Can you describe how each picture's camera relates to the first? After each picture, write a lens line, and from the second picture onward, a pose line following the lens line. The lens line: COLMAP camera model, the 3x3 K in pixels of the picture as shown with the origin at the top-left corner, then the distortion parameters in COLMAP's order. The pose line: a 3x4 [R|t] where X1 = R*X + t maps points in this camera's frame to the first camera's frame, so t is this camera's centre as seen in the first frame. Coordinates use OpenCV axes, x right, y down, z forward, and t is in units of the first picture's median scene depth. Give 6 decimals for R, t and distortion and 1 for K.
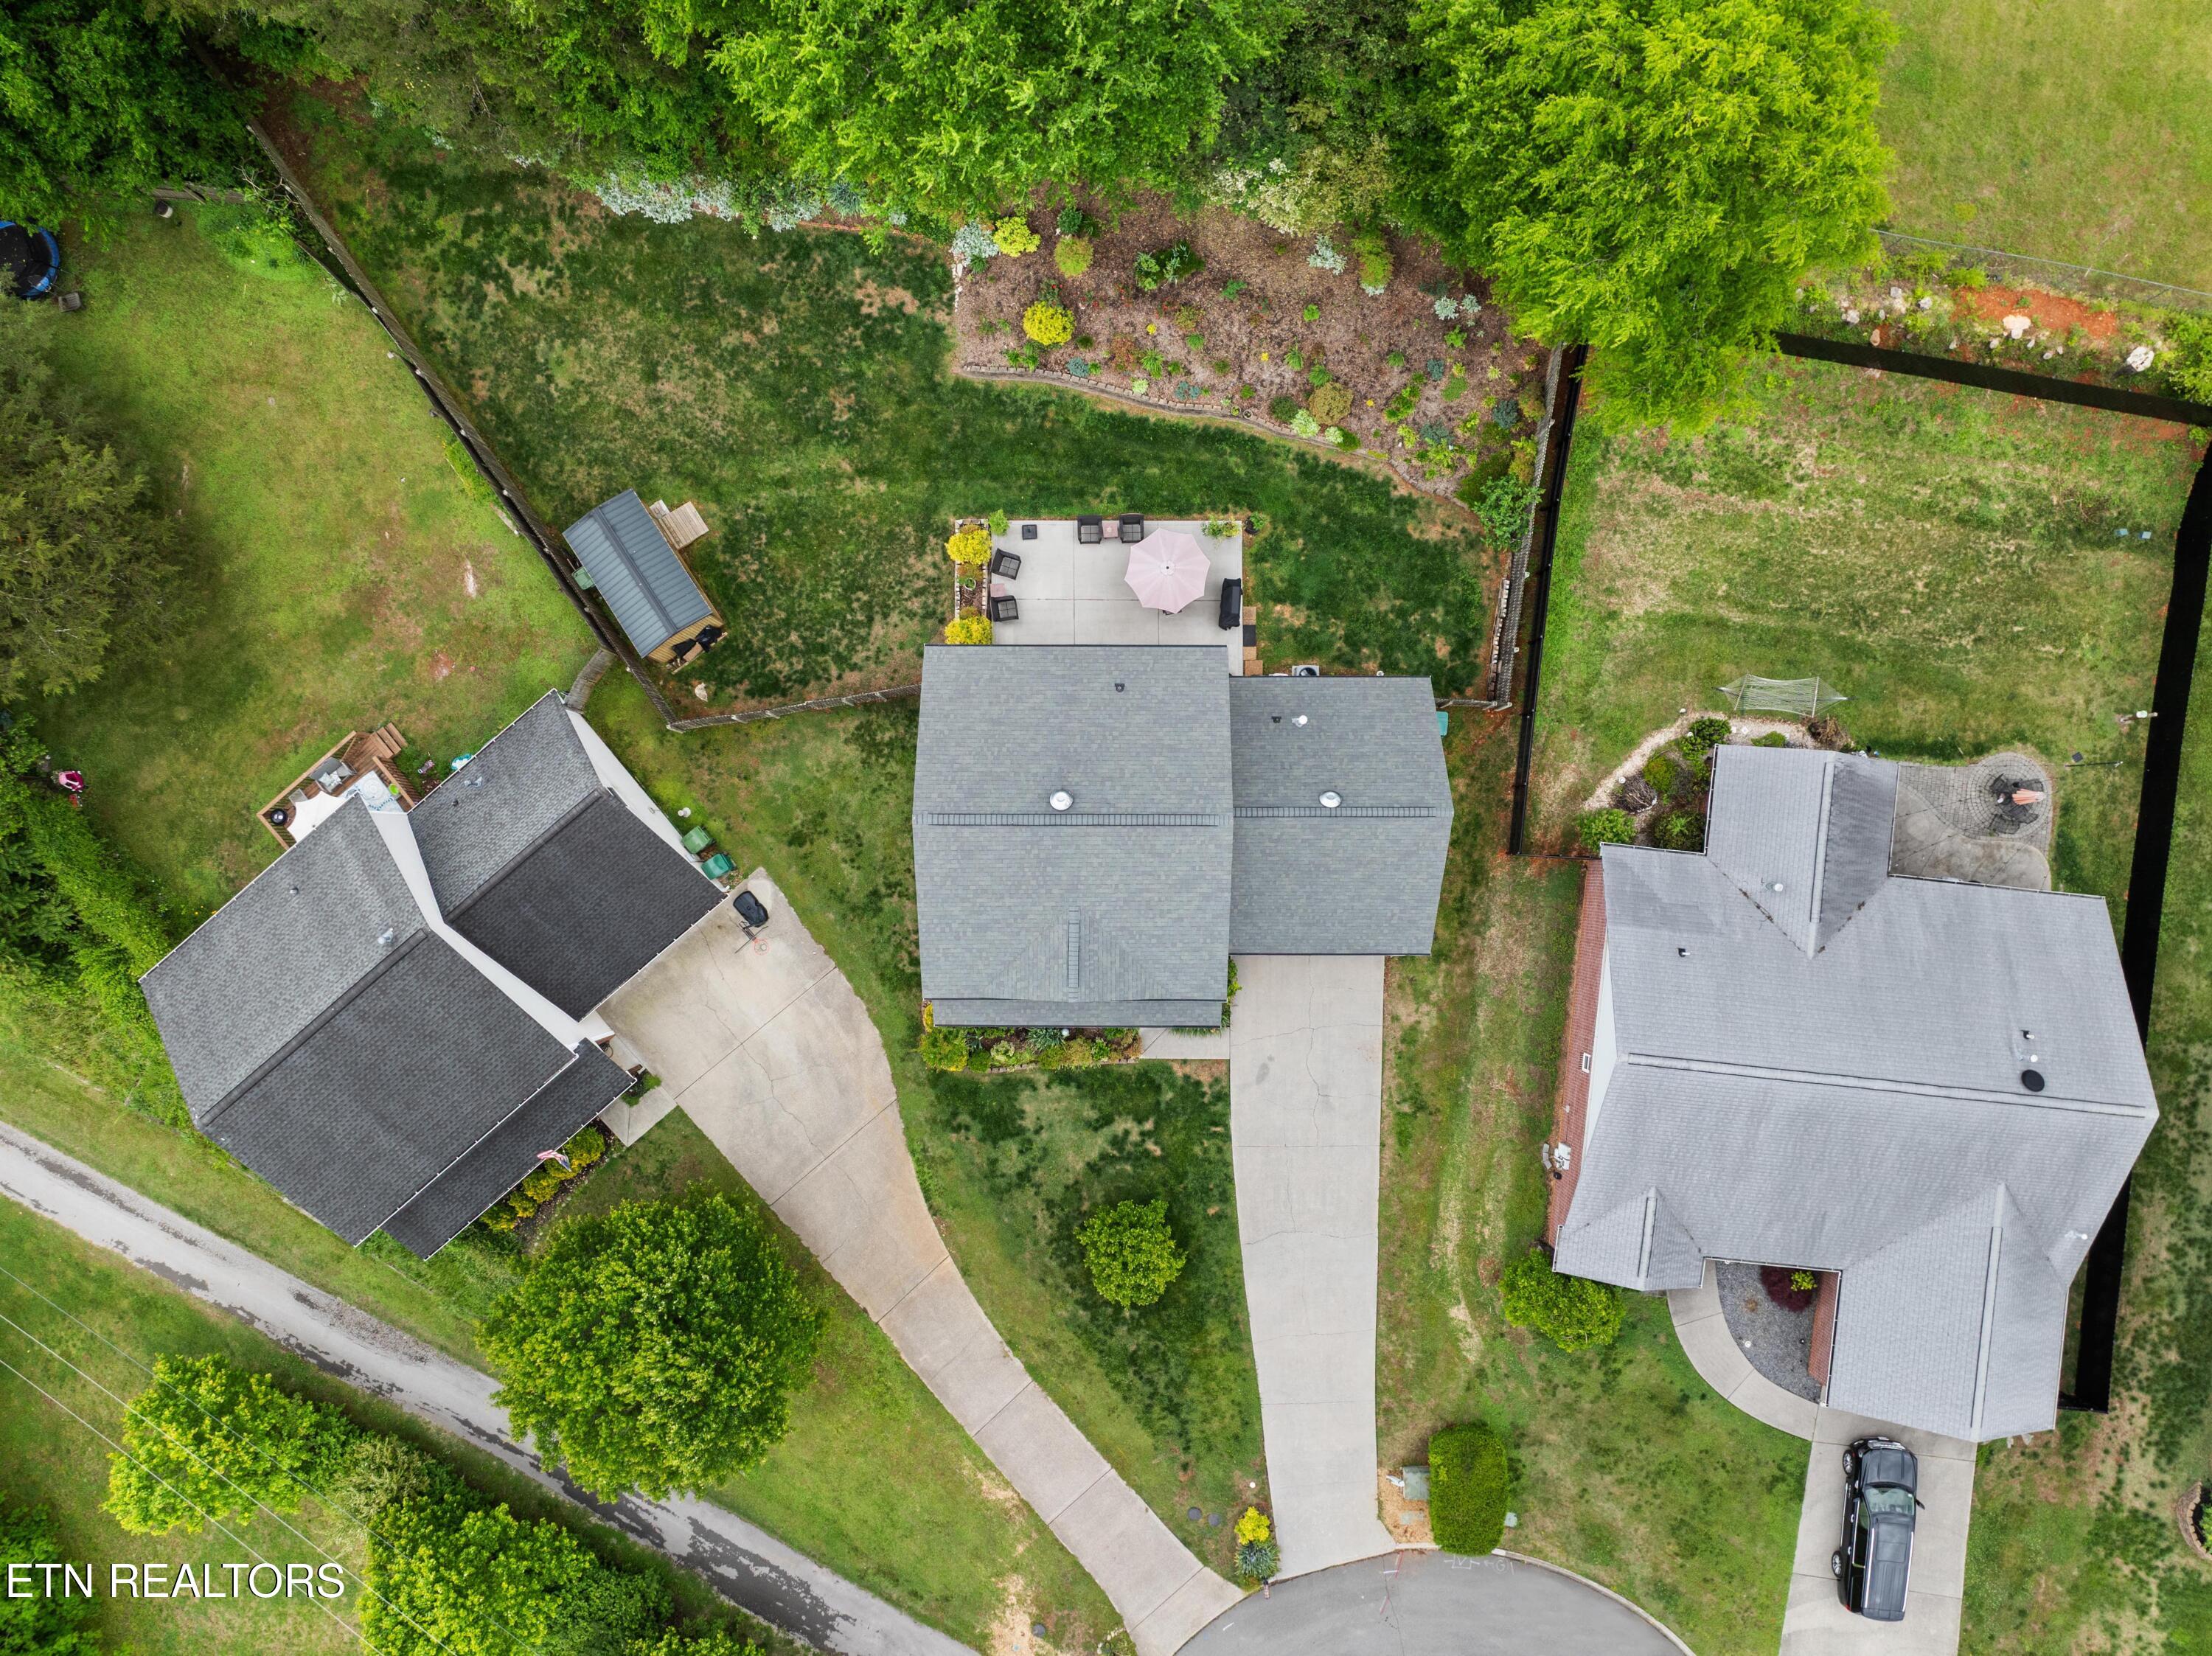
lens RADIAL K [[1584.0, 0, 1106.5], [0, 1584.0, 823.2], [0, 0, 1]] dist [-0.023642, -0.041782]
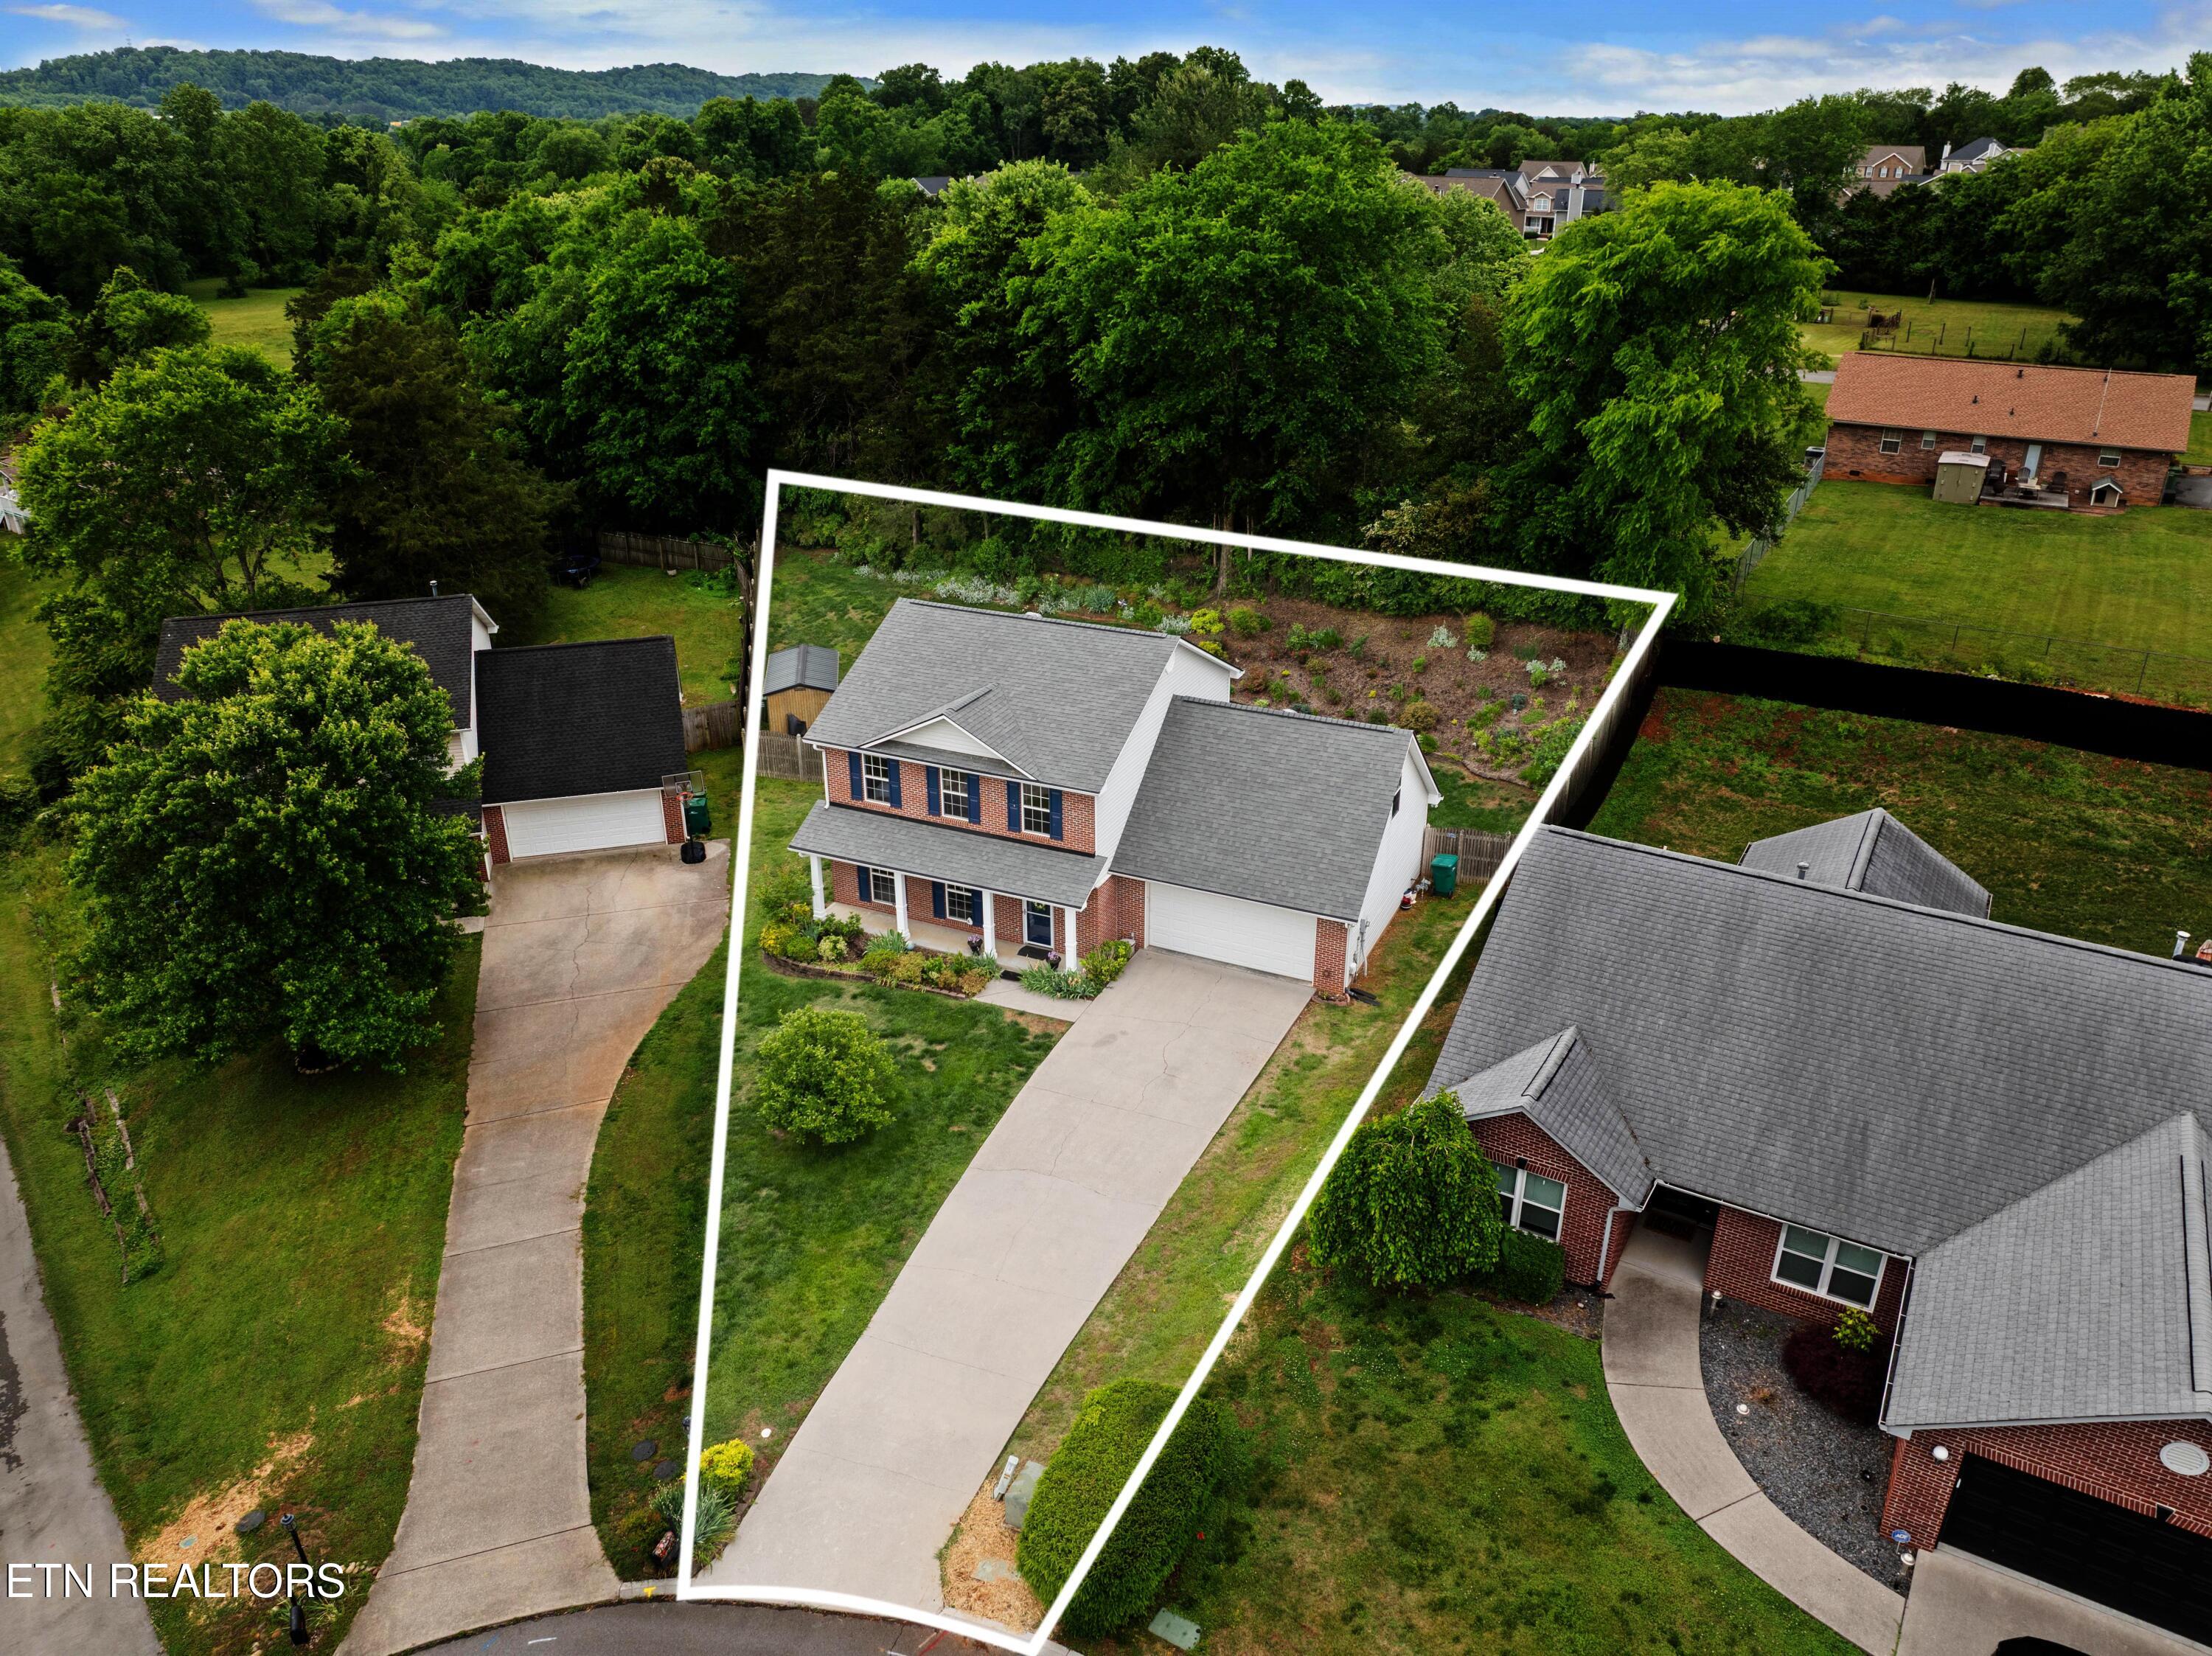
lens RADIAL K [[1558.6, 0, 1112.9], [0, 1558.6, 829.0], [0, 0, 1]] dist [-0.036733, 0.000001]
pose [[0.908747, 0.180830, -0.376138, 0.361415], [-0.417341, 0.398690, -0.816623, 0.720024], [0.002293, 0.899081, 0.437776, 0.584817]]
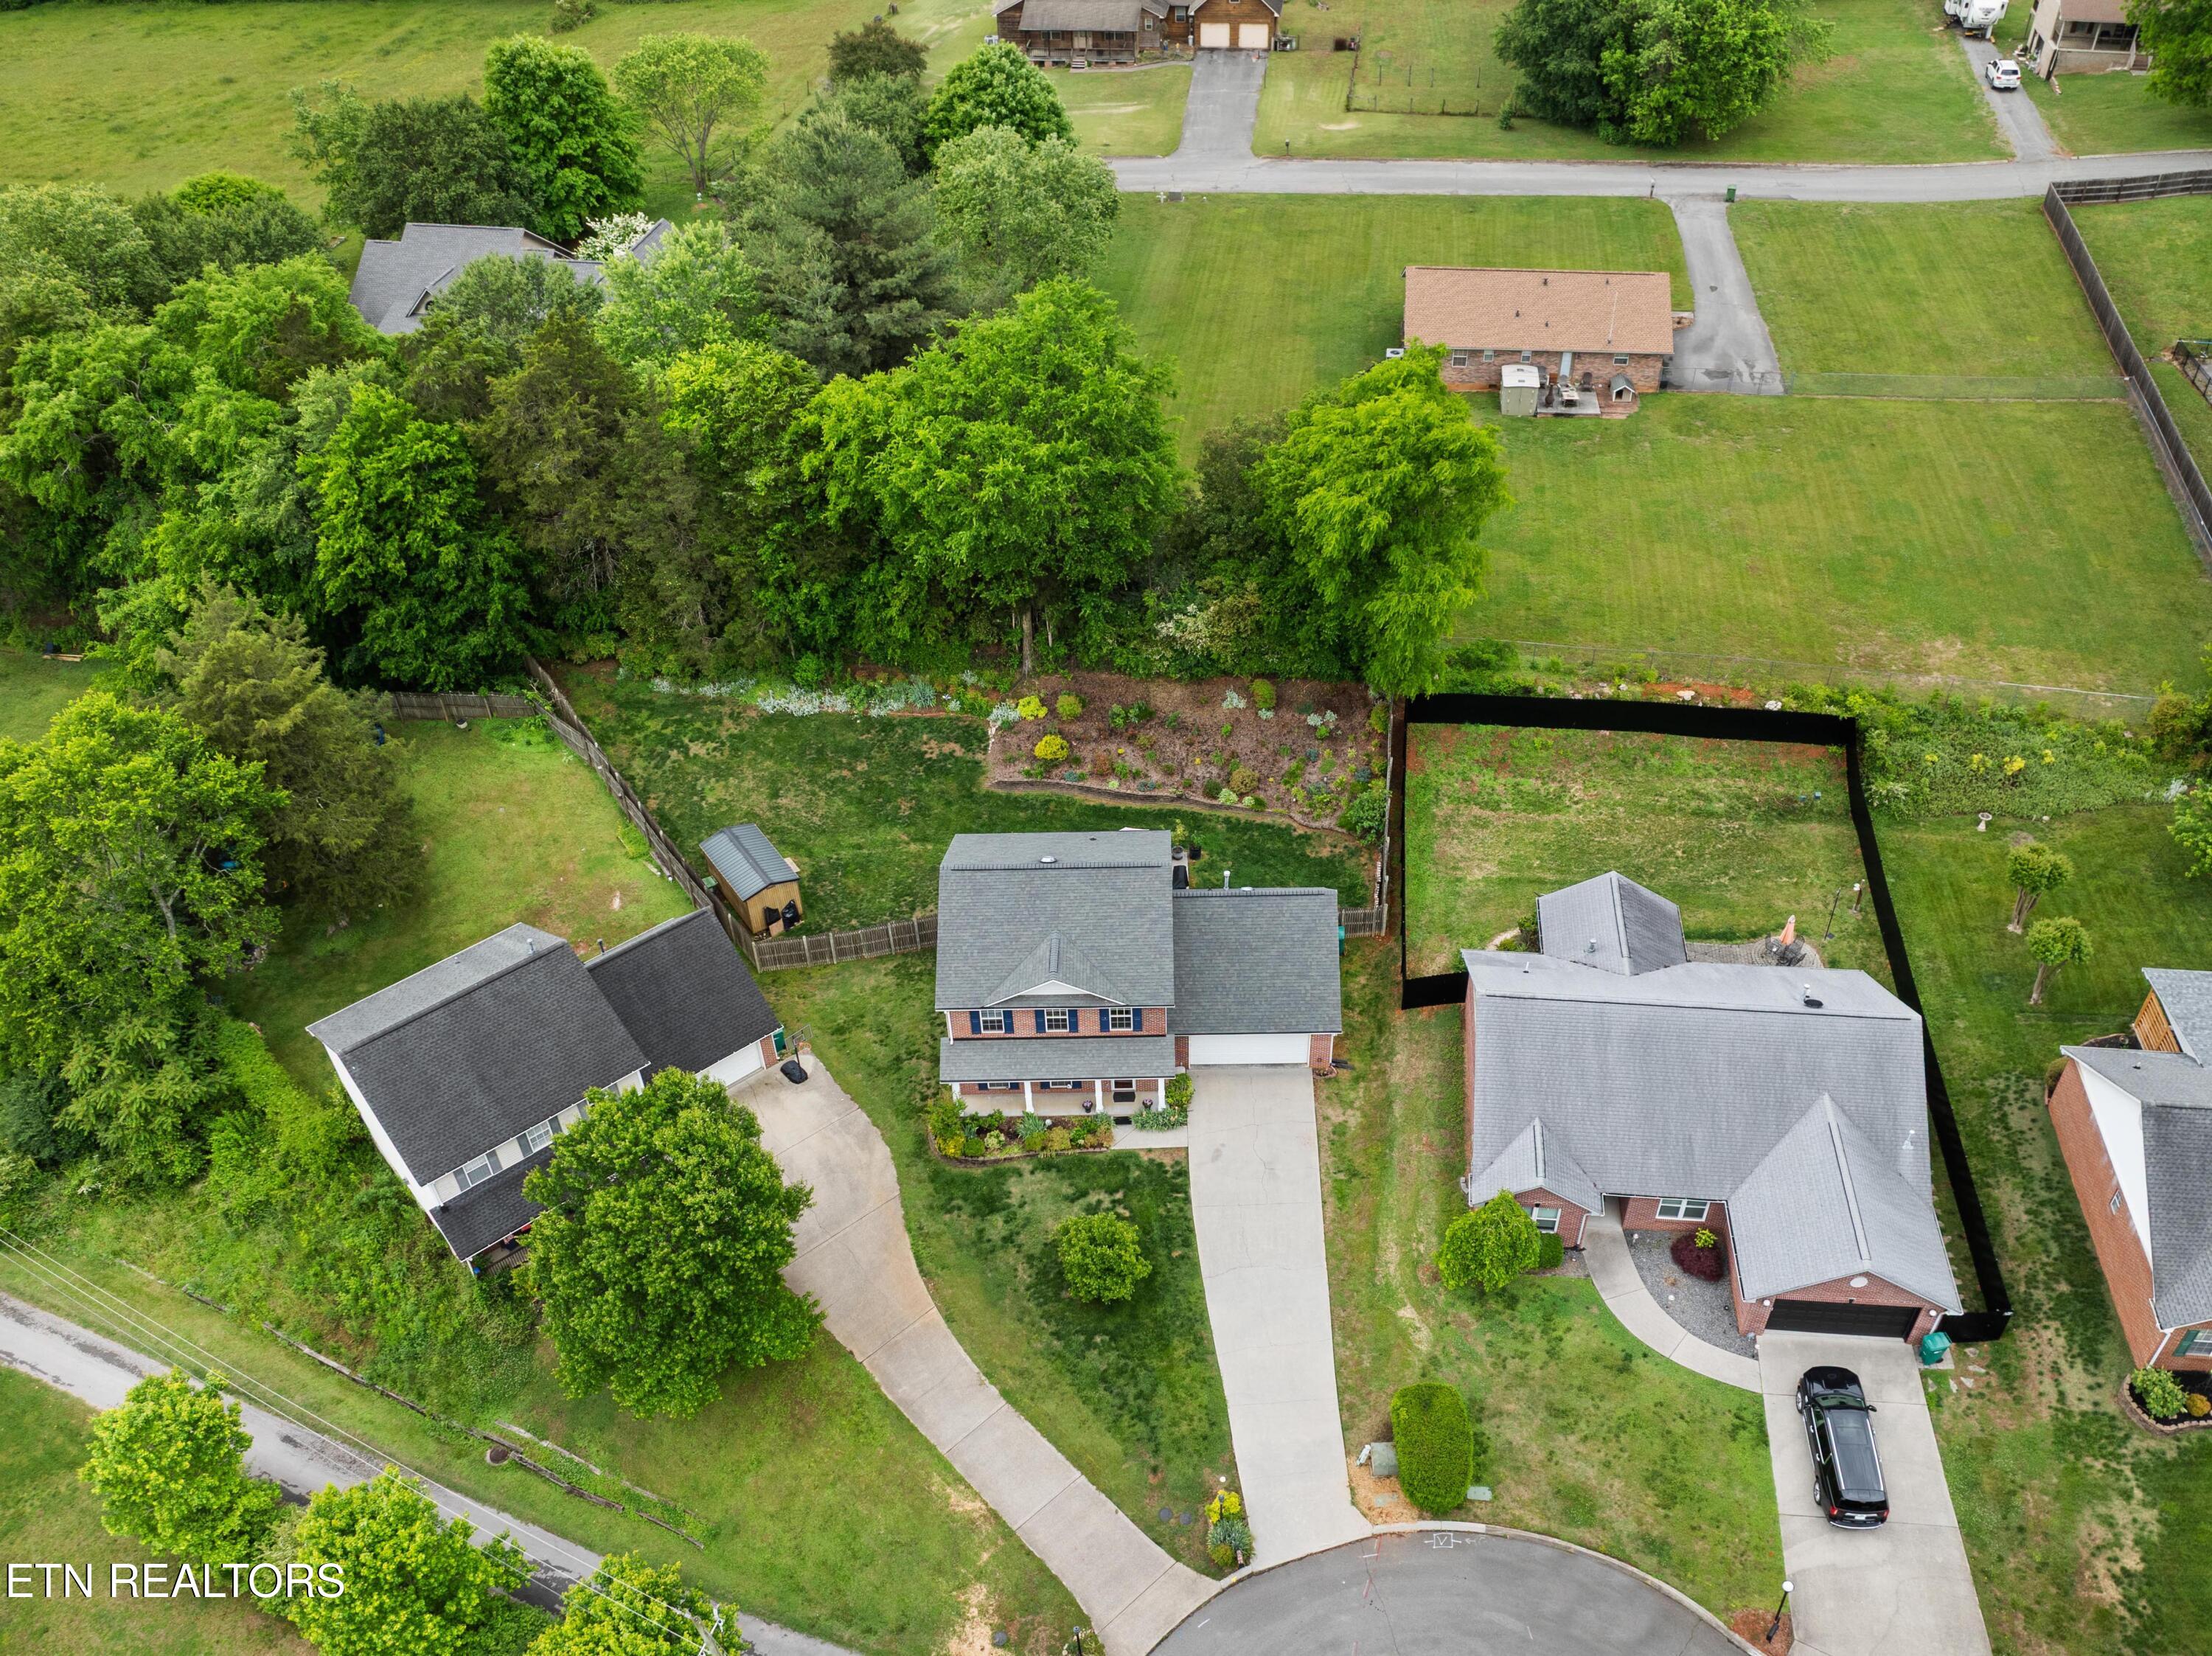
lens RADIAL K [[1780.2, 0, 1159.9], [0, 1780.2, 940.8], [0, 0, 1]] dist [-0.032328, -0.005011]
pose [[0.999888, -0.012602, 0.008101, 0.048308], [0.014550, 0.688029, -0.725537, 0.999415], [0.003569, 0.725574, 0.688135, -0.017890]]
